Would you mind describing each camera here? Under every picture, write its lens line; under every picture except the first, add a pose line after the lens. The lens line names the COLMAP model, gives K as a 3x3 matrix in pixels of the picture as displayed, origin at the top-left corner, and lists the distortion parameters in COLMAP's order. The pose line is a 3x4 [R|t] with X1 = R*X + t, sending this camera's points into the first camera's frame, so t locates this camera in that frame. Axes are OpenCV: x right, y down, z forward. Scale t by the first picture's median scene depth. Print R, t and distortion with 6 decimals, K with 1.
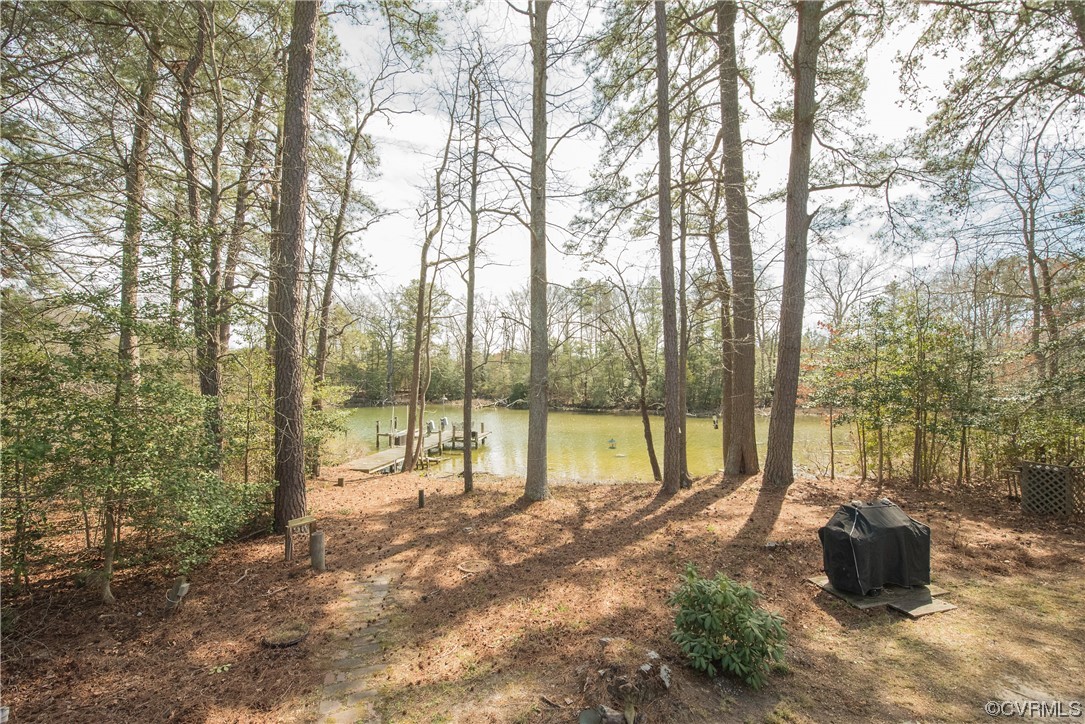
lens RADIAL K [[449.8, 0, 537.1], [0, 449.8, 379.1], [0, 0, 1]] dist [-0.014815, -0.000989]
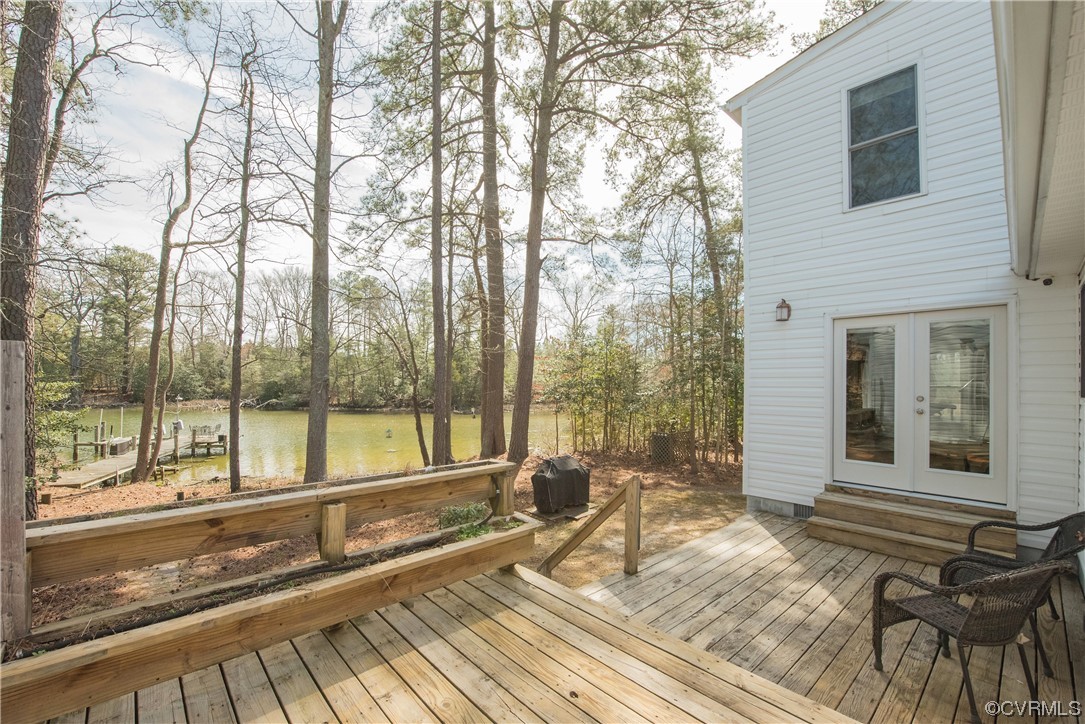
lens RADIAL K [[449.8, 0, 537.1], [0, 449.8, 379.1], [0, 0, 1]] dist [-0.014815, -0.000989]
pose [[0.876918, 0.011772, 0.480496, -0.037122], [-0.012472, 0.999921, -0.001734, 0.000231], [-0.480478, -0.004472, 0.876995, -0.133733]]
